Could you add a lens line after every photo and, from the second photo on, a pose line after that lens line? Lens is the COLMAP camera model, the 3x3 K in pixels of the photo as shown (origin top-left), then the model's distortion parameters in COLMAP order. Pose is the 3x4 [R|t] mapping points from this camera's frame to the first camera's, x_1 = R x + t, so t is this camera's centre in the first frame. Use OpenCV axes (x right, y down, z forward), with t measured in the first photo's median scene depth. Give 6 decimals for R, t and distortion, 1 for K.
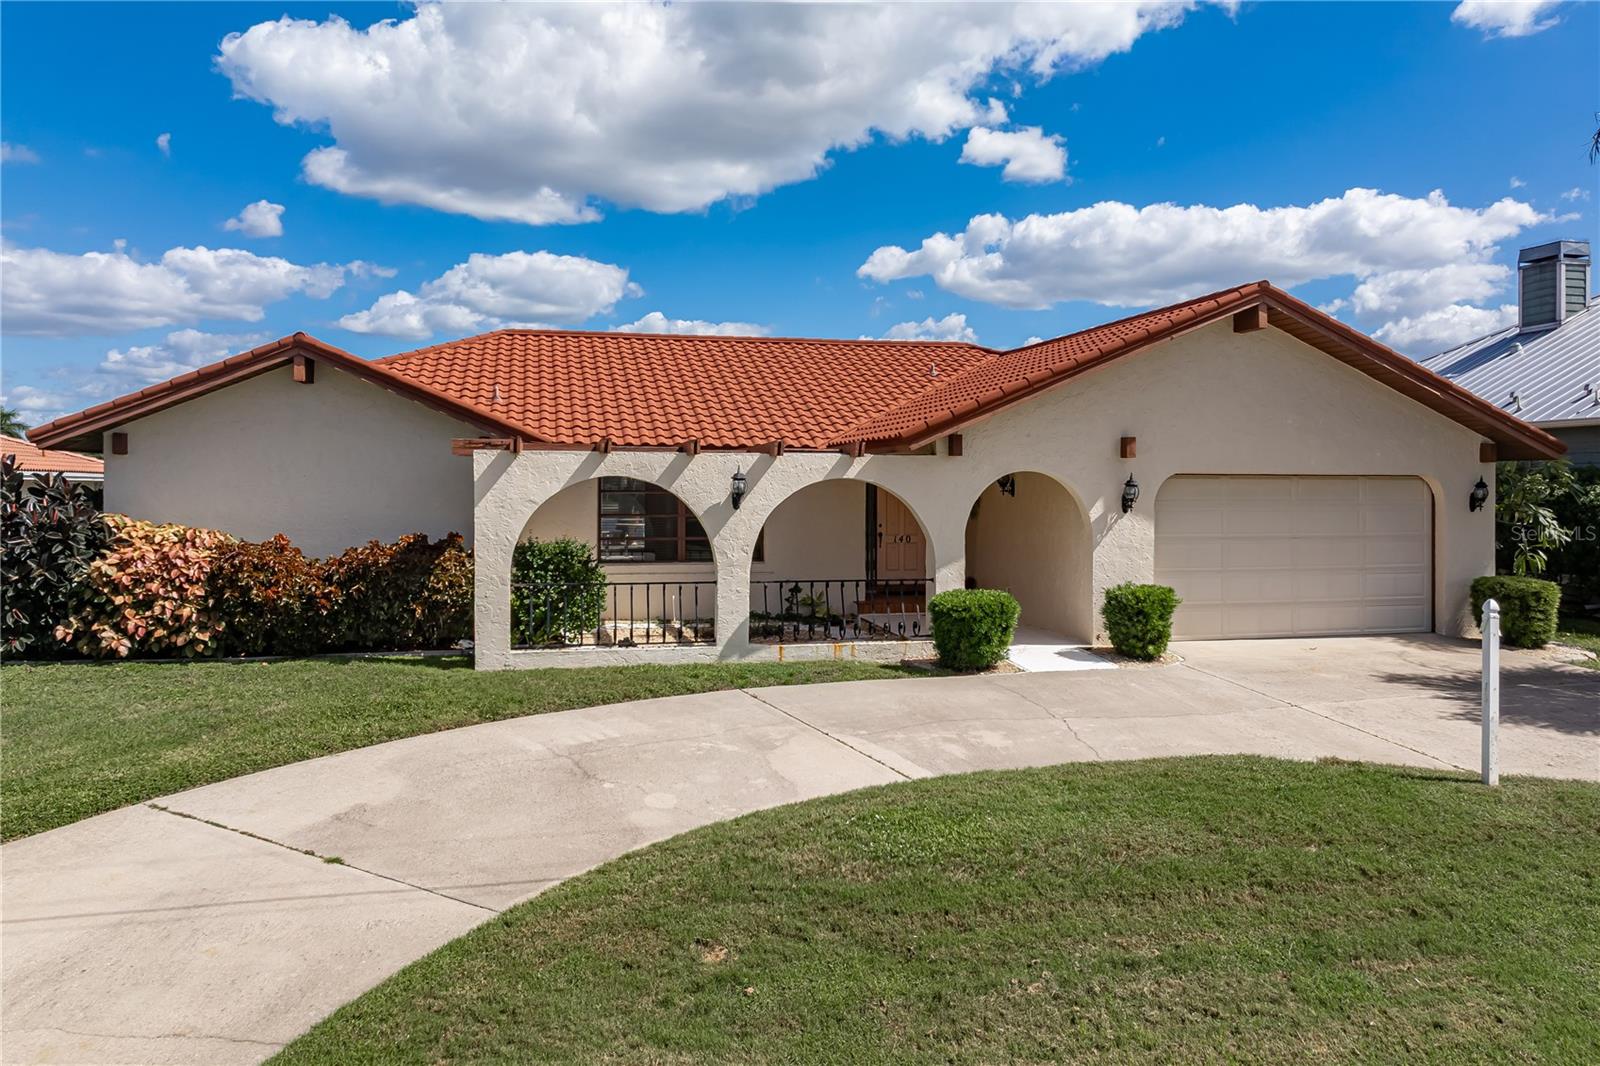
lens RADIAL K [[1137.4, 0, 825.5], [0, 1137.4, 561.0], [0, 0, 1]] dist [-0.029771, 0.016309]
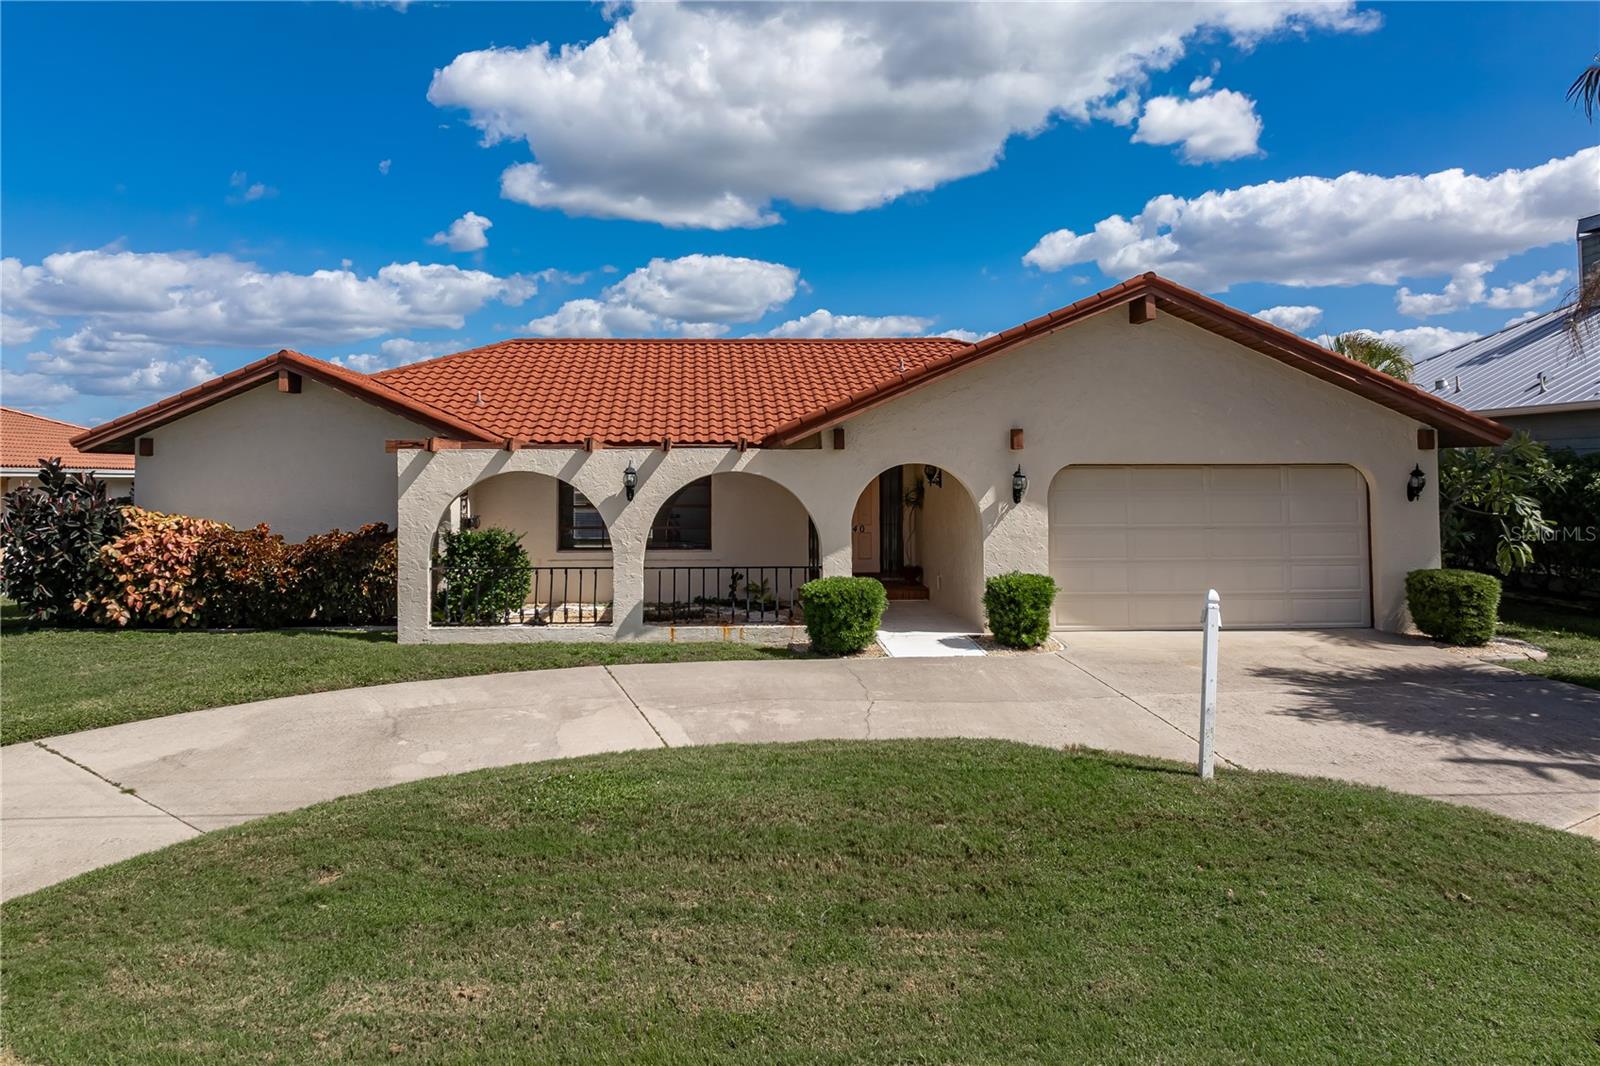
lens RADIAL K [[1137.4, 0, 775.3], [0, 1137.4, 488.5], [0, 0, 1]] dist [-0.029771, 0.016309]
pose [[0.980958, -0.004809, -0.194161, 0.259158], [-0.005967, 0.998475, -0.054880, 0.001334], [0.194128, 0.054994, 0.979433, -0.036756]]
